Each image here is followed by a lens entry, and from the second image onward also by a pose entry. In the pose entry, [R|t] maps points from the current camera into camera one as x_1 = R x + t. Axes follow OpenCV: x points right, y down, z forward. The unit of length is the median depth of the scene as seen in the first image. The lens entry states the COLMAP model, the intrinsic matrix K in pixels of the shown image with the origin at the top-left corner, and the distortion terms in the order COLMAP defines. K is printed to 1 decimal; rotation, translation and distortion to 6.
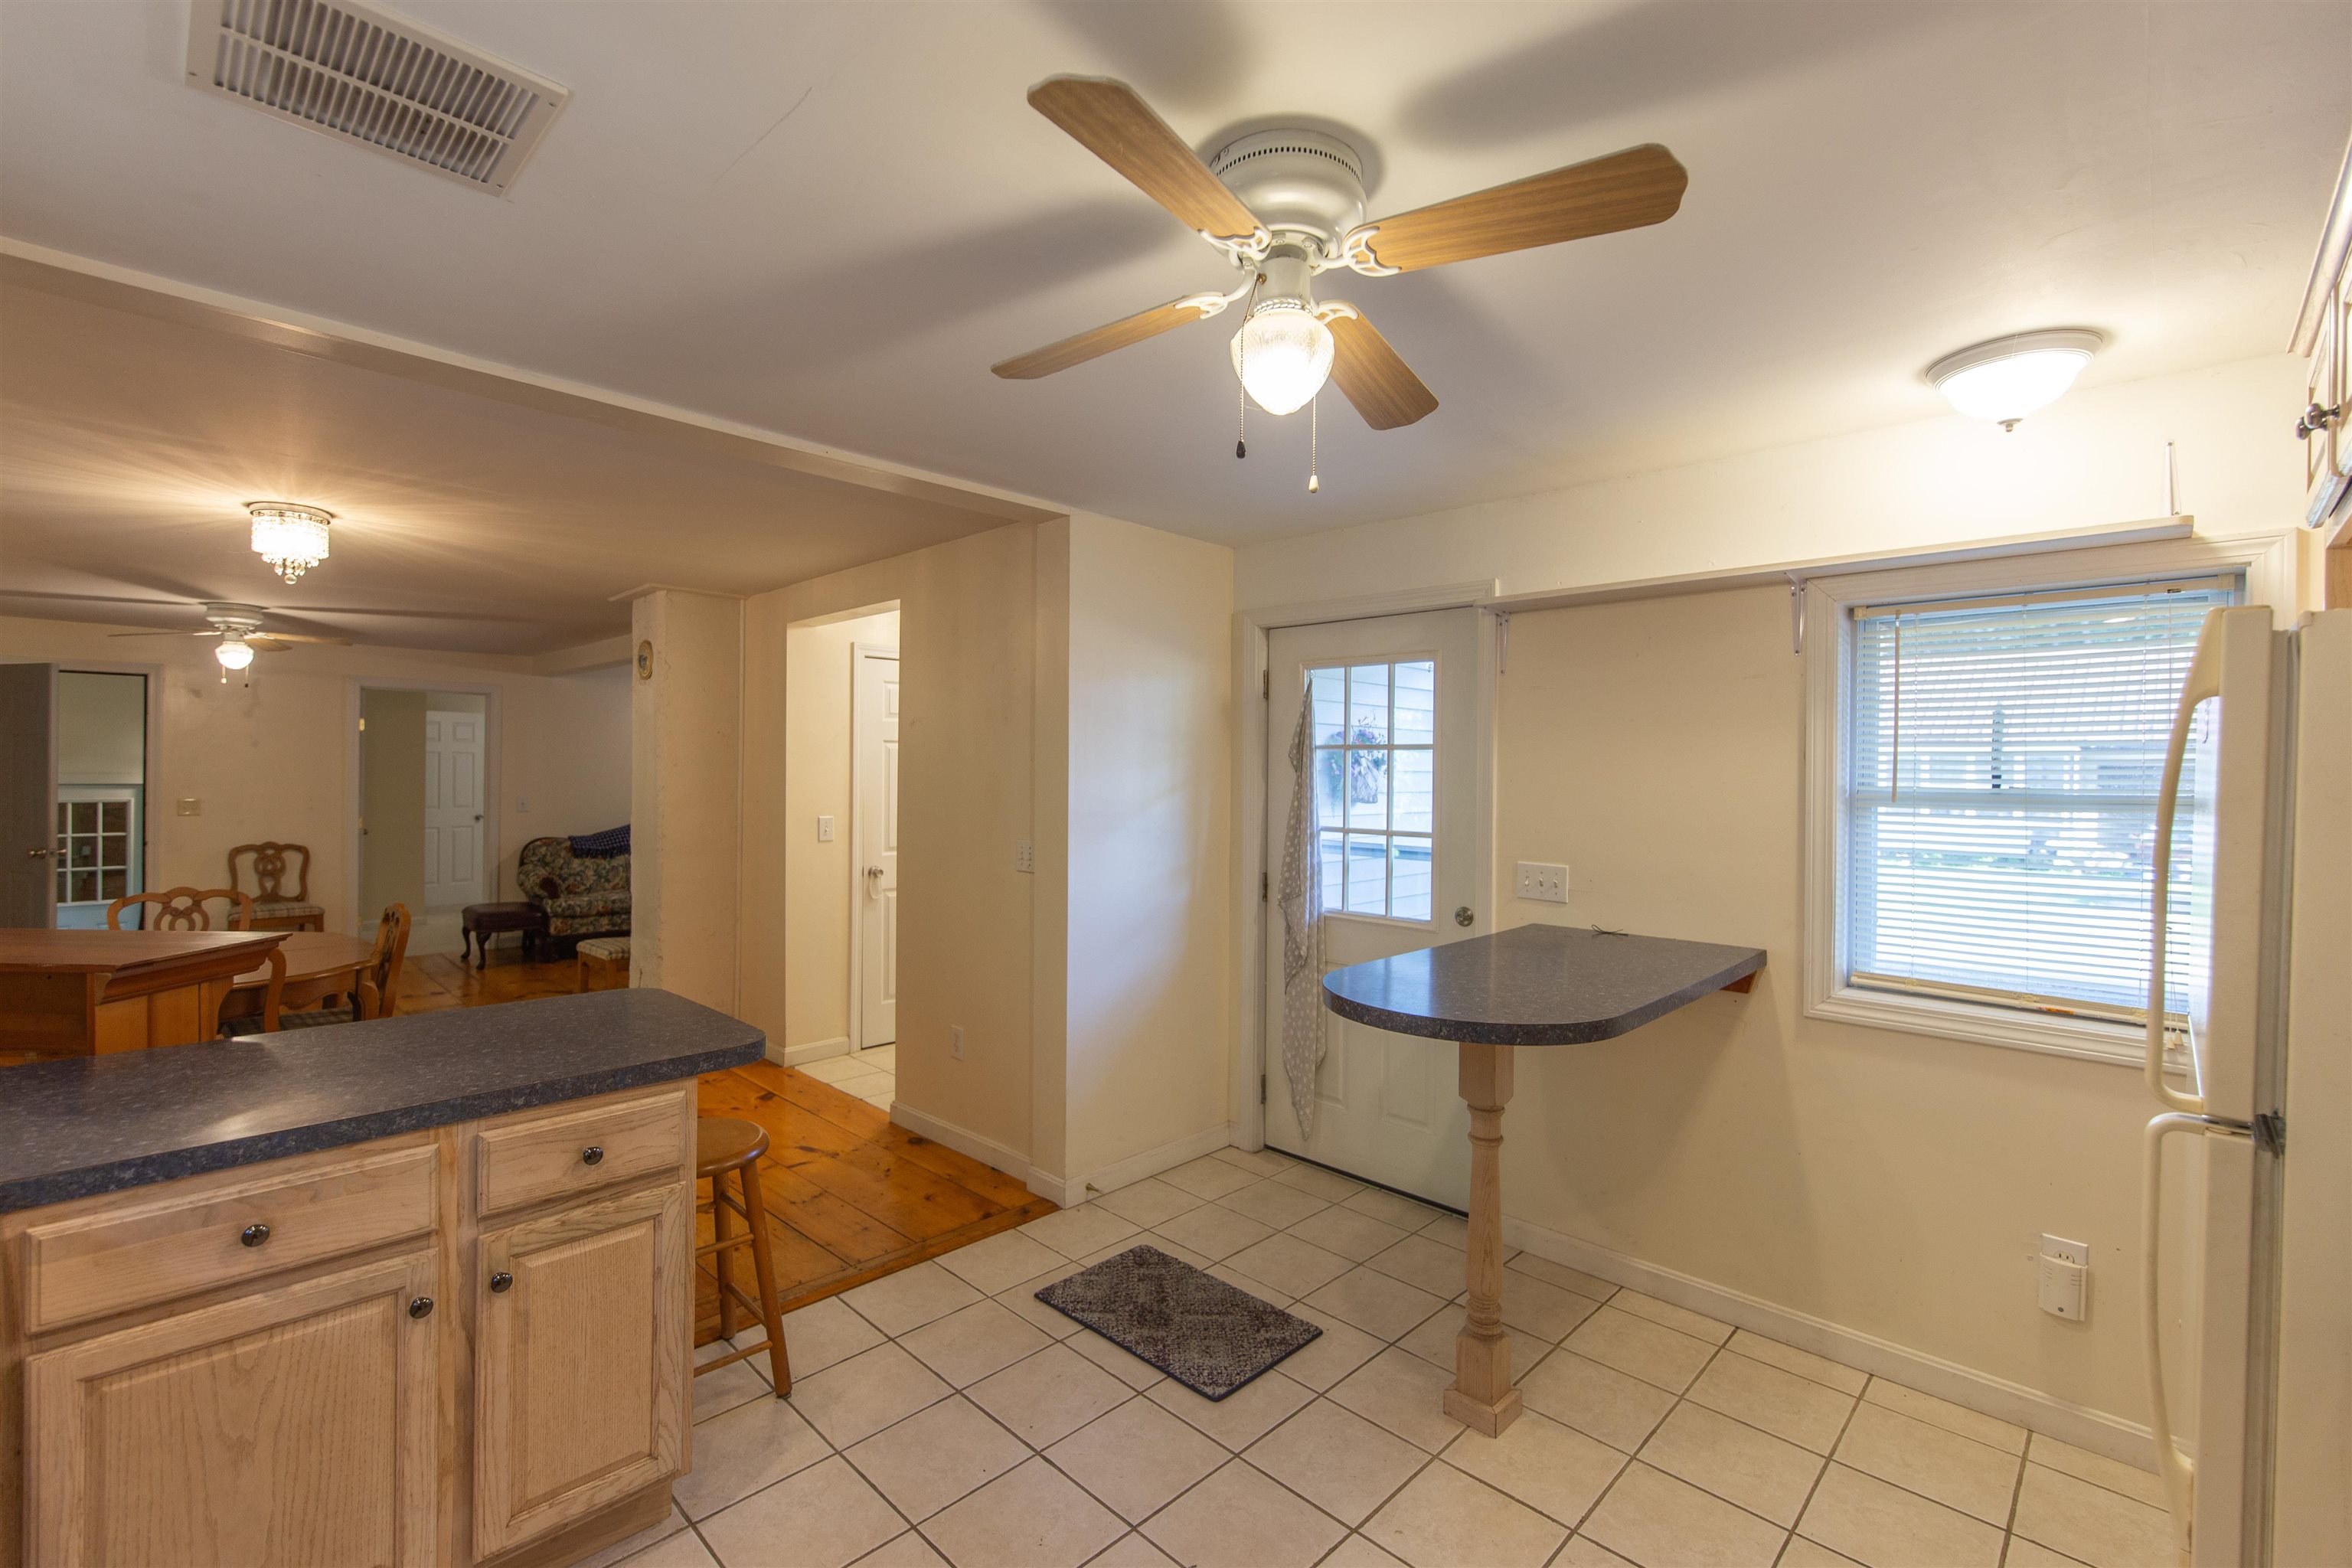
lens RADIAL K [[1012.9, 0, 1183.8], [0, 1012.9, 779.0], [0, 0, 1]] dist [0.003279, -0.001552]
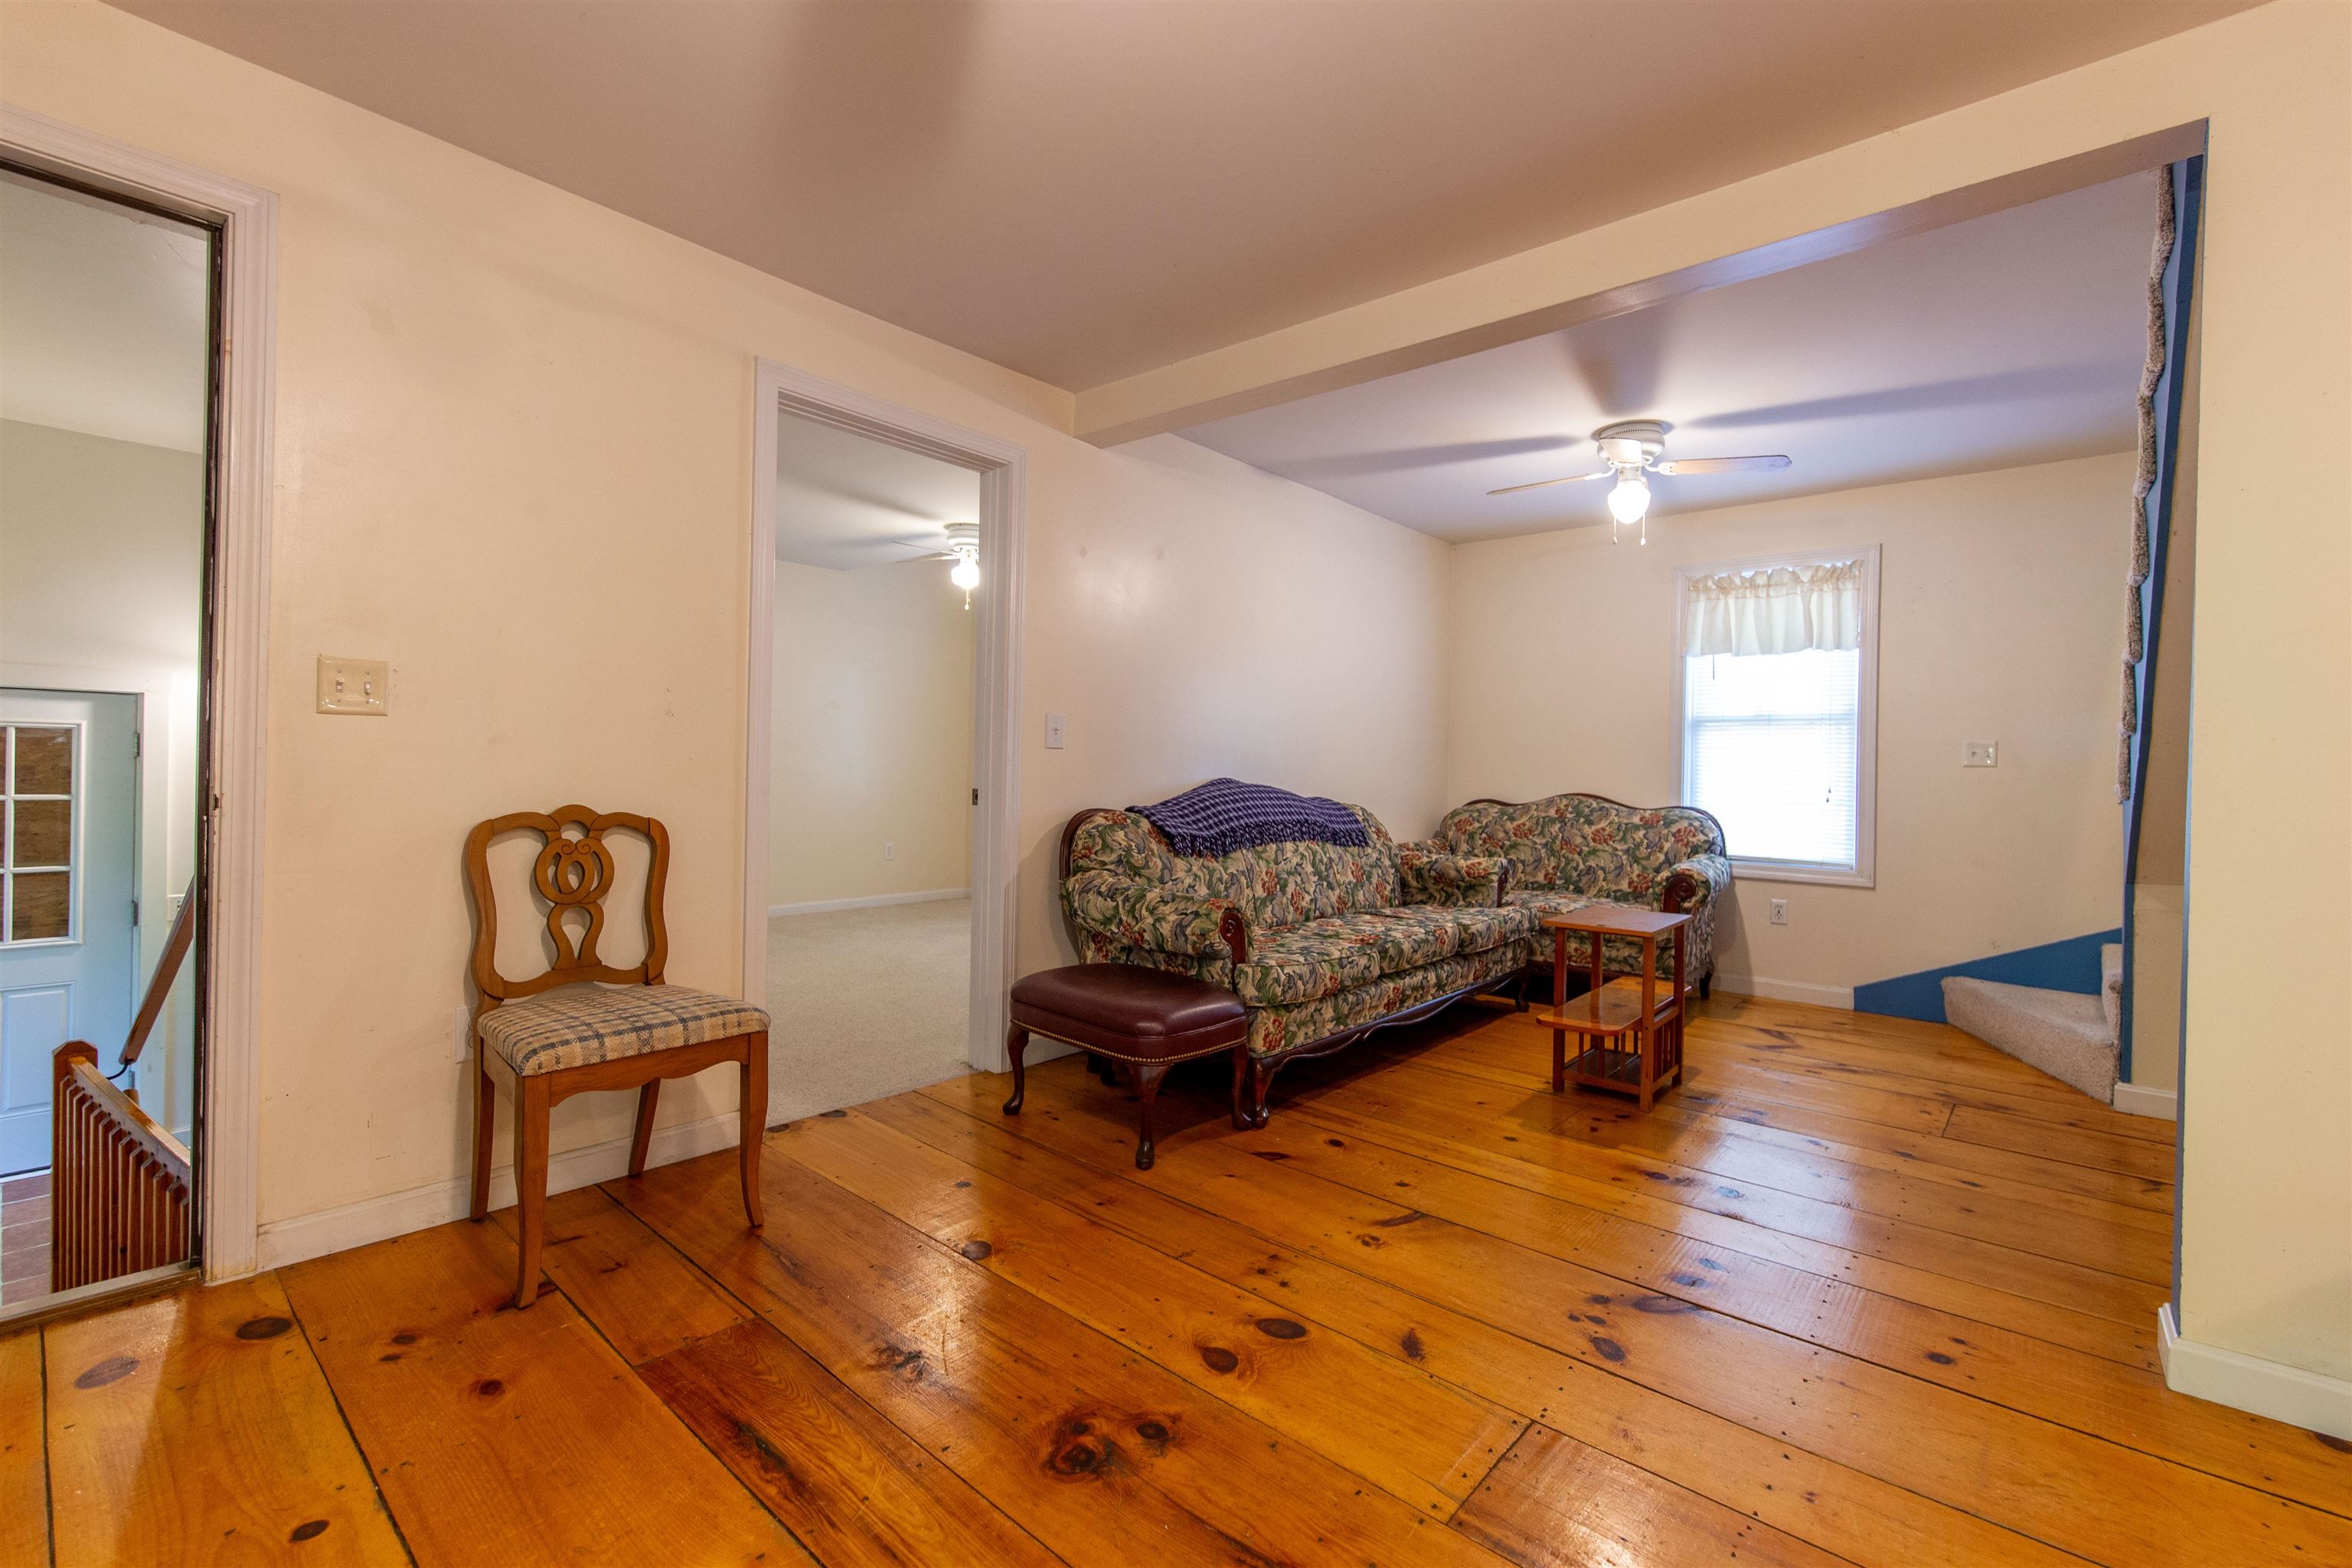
lens RADIAL K [[1012.9, 0, 1169.3], [0, 1012.9, 780.4], [0, 0, 1]] dist [0.003279, -0.001552]
pose [[0.998786, 0.010297, 0.048172, -0.713061], [-0.010506, 0.999936, 0.004089, 0.049932], [-0.048127, -0.004590, 0.998831, 0.649471]]
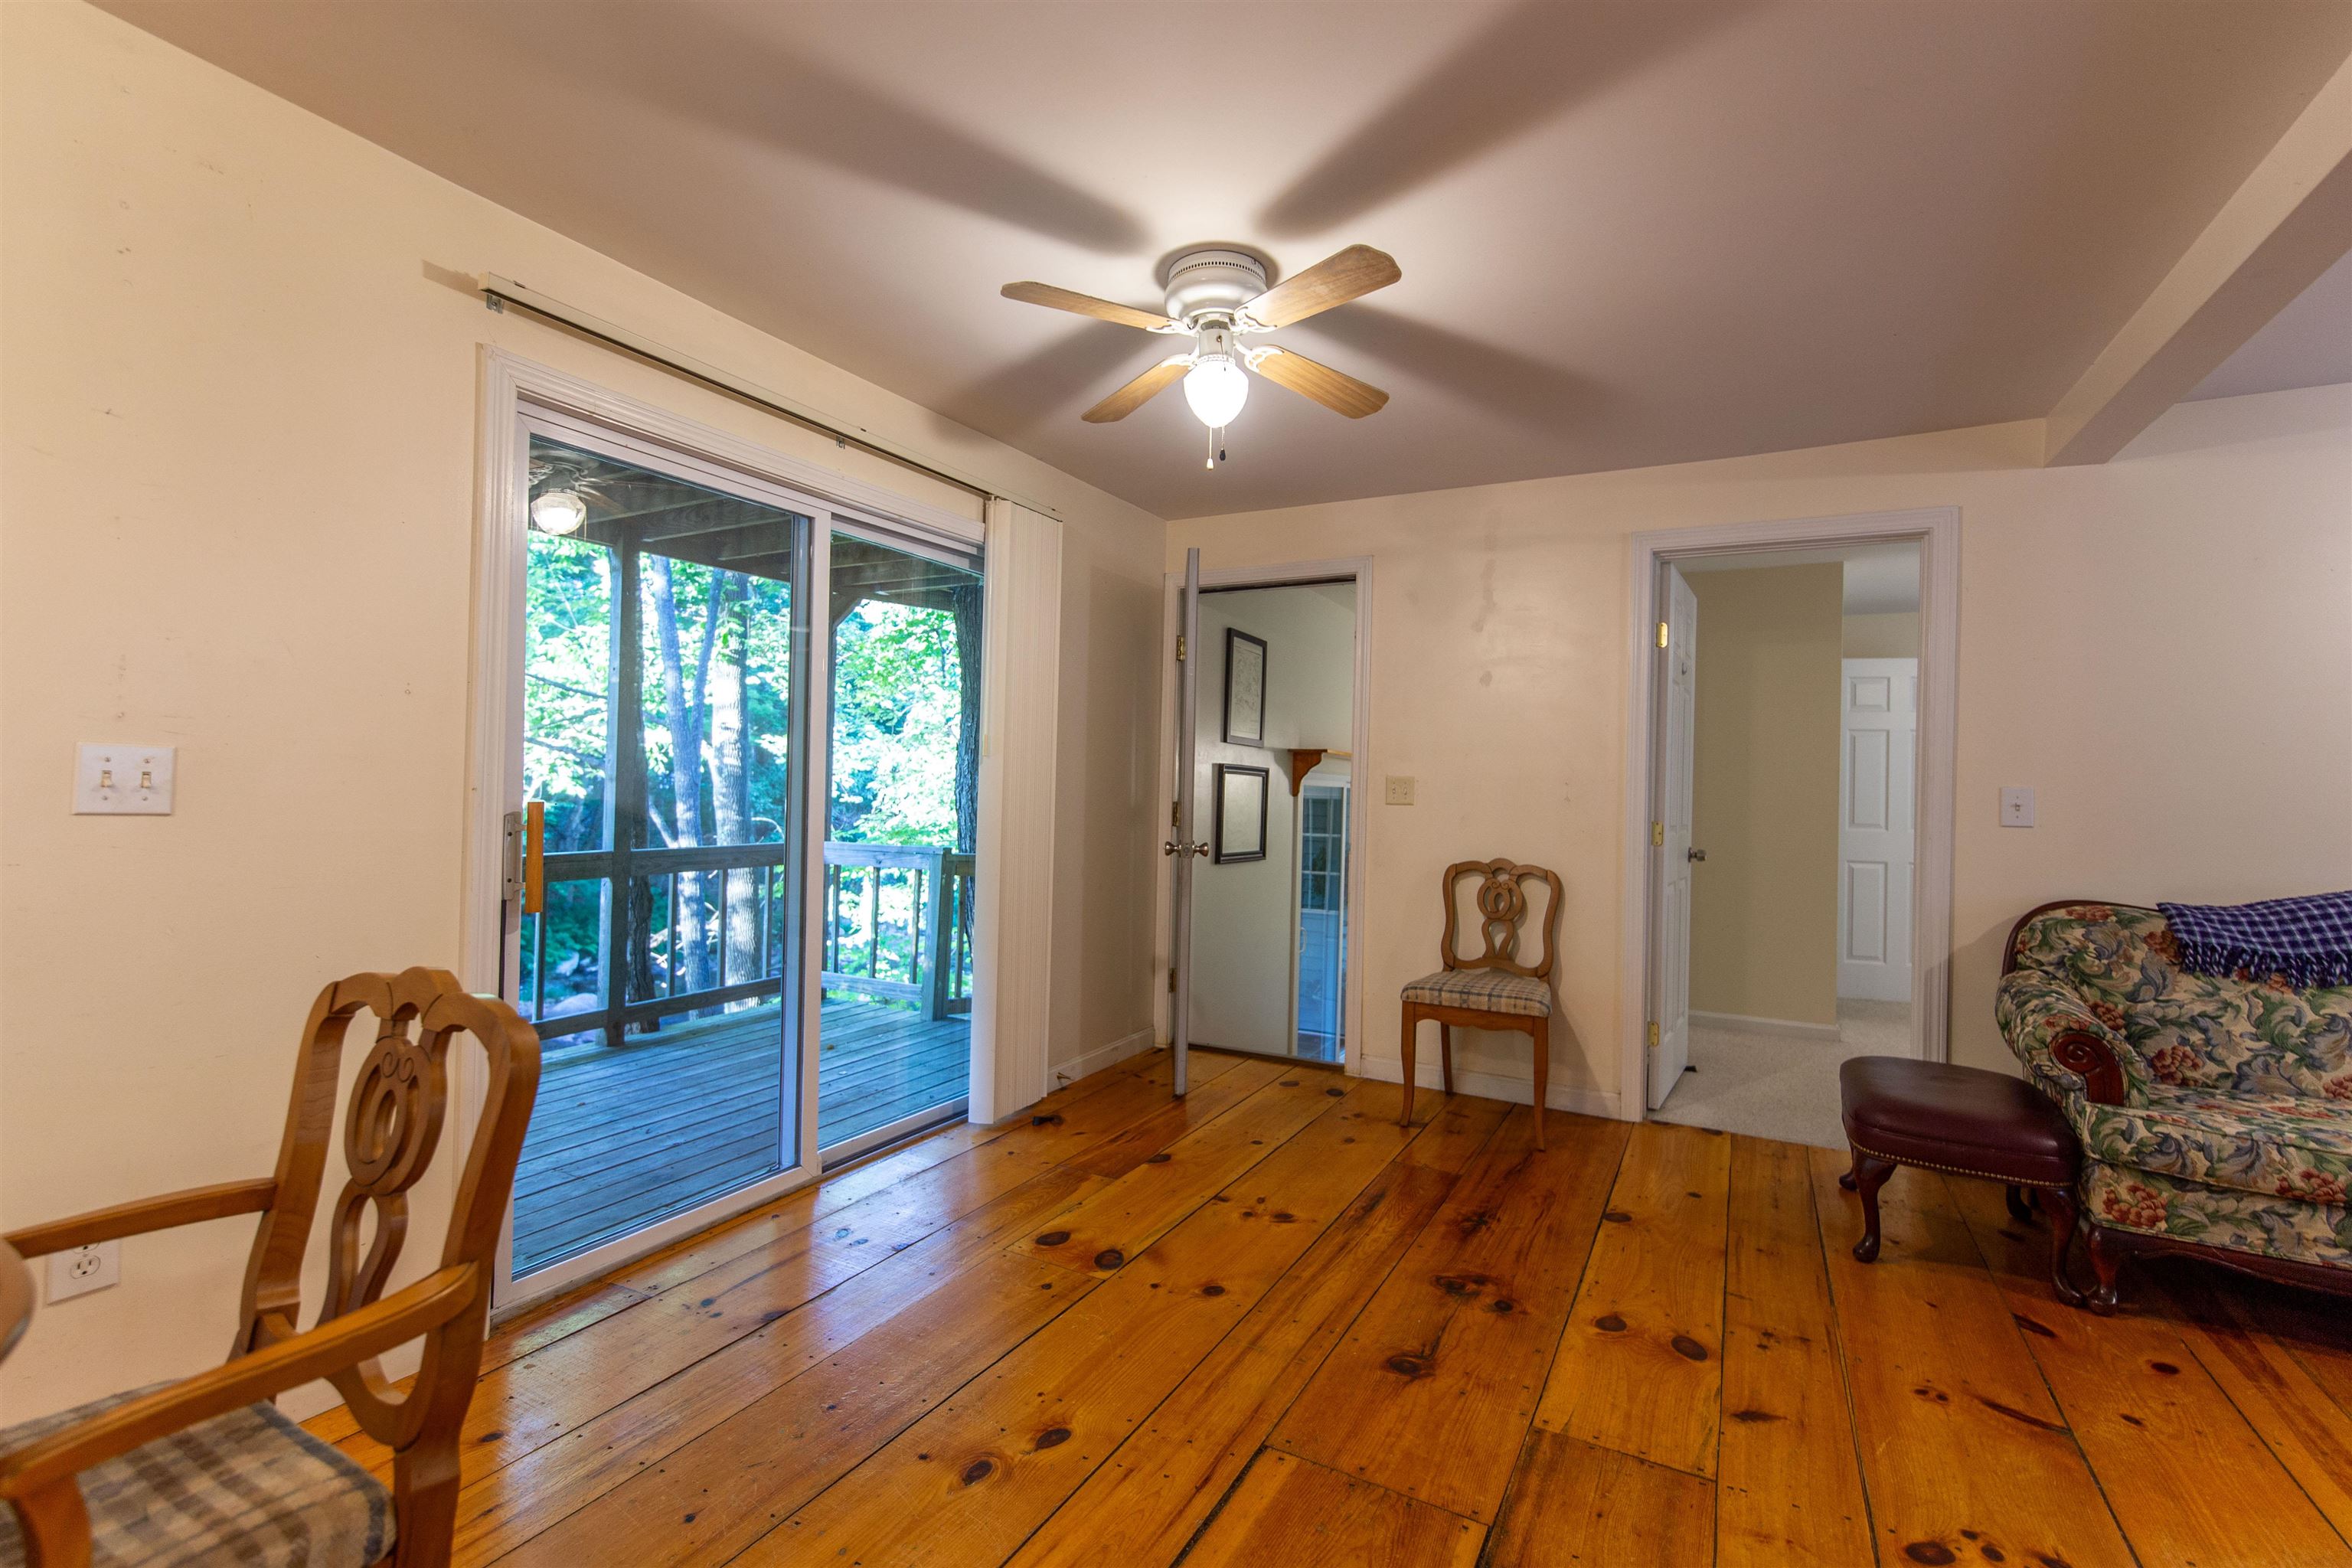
lens RADIAL K [[1012.9, 0, 1175.4], [0, 1012.9, 787.3], [0, 0, 1]] dist [0.003279, -0.001552]
pose [[0.264534, -0.008235, -0.964341, -0.421347], [-0.030171, 0.999403, -0.016811, 0.037904], [0.963904, 0.033543, 0.264128, 0.680552]]
